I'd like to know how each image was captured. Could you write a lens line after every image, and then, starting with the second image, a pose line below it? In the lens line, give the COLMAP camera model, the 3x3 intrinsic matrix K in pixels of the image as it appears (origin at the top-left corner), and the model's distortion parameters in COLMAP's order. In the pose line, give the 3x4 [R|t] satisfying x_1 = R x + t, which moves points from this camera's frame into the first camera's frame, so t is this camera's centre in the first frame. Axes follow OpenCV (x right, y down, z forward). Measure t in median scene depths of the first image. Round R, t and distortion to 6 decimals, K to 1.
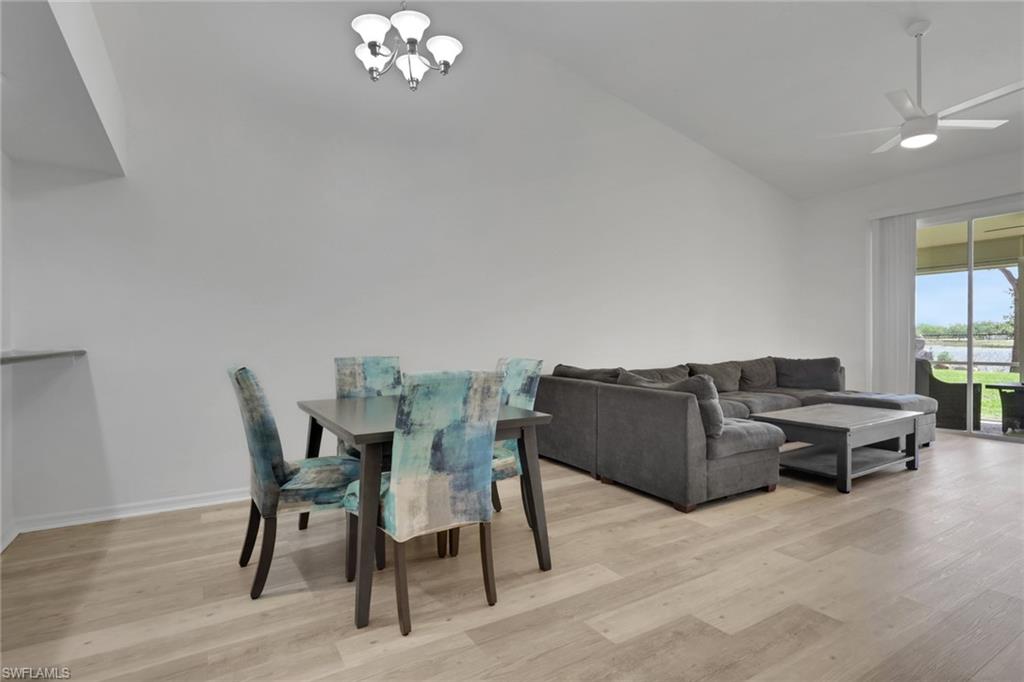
lens RADIAL K [[493.3, 0, 484.5], [0, 493.3, 341.6], [0, 0, 1]] dist [-0.002020, 0.001172]
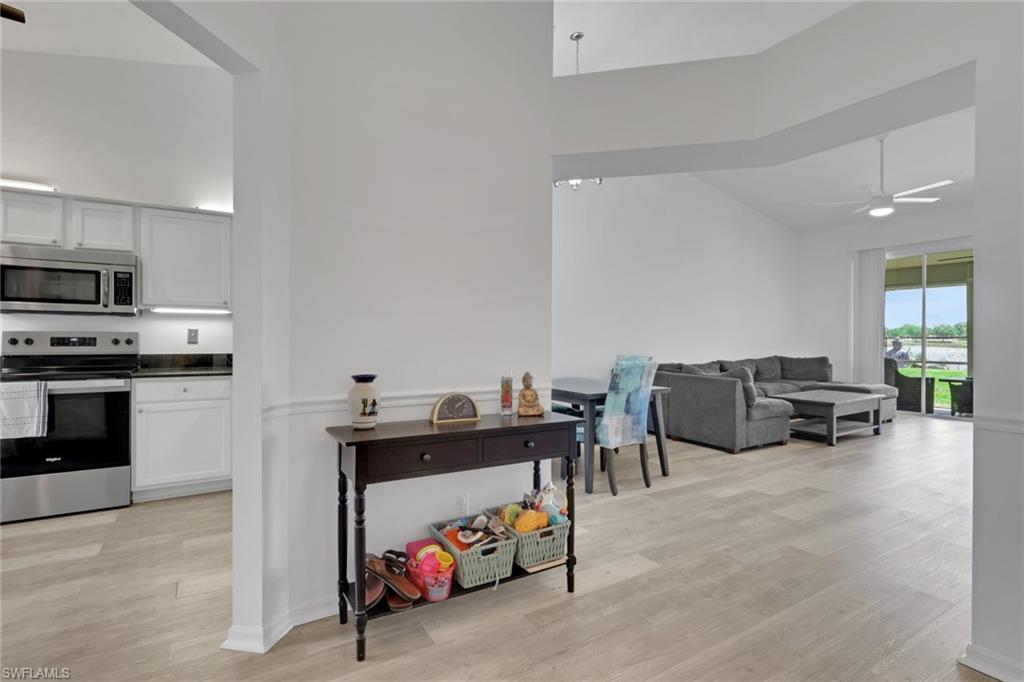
lens RADIAL K [[493.3, 0, 502.1], [0, 493.3, 338.7], [0, 0, 1]] dist [-0.002020, 0.001172]
pose [[0.999161, 0.006798, 0.040398, -0.338625], [-0.006717, 0.999975, -0.002135, -0.012366], [-0.040412, 0.001862, 0.999181, -0.464517]]
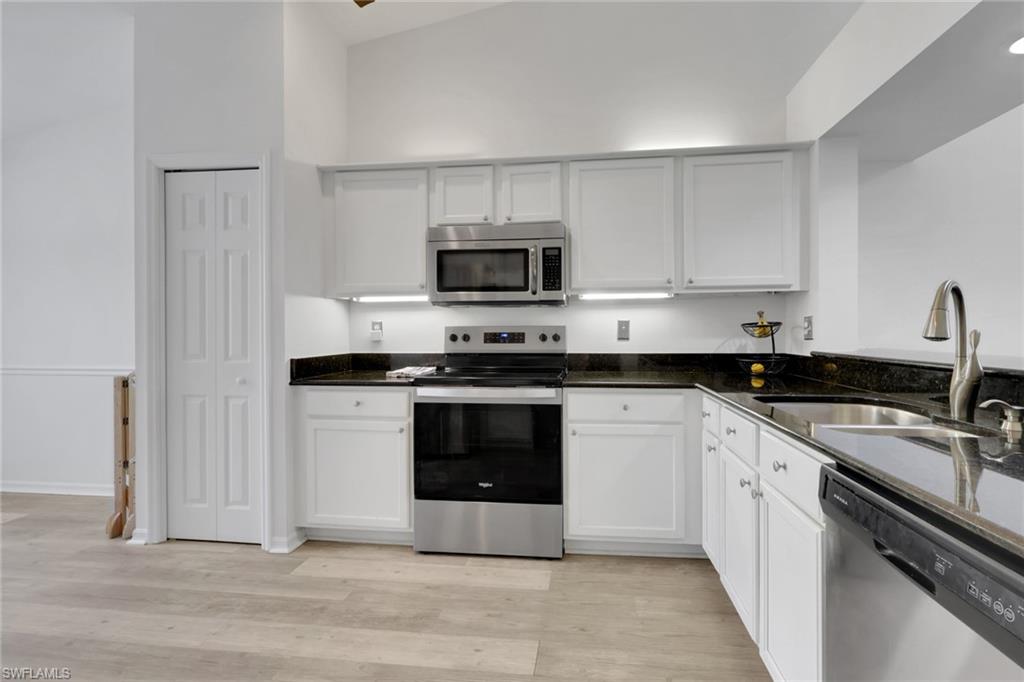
lens RADIAL K [[493.3, 0, 531.3], [0, 493.3, 331.4], [0, 0, 1]] dist [-0.002020, 0.001172]
pose [[0.810872, -0.002540, -0.585218, -0.632624], [0.001108, 0.999995, -0.002804, -0.011141], [0.585222, 0.001625, 0.810871, -0.090303]]
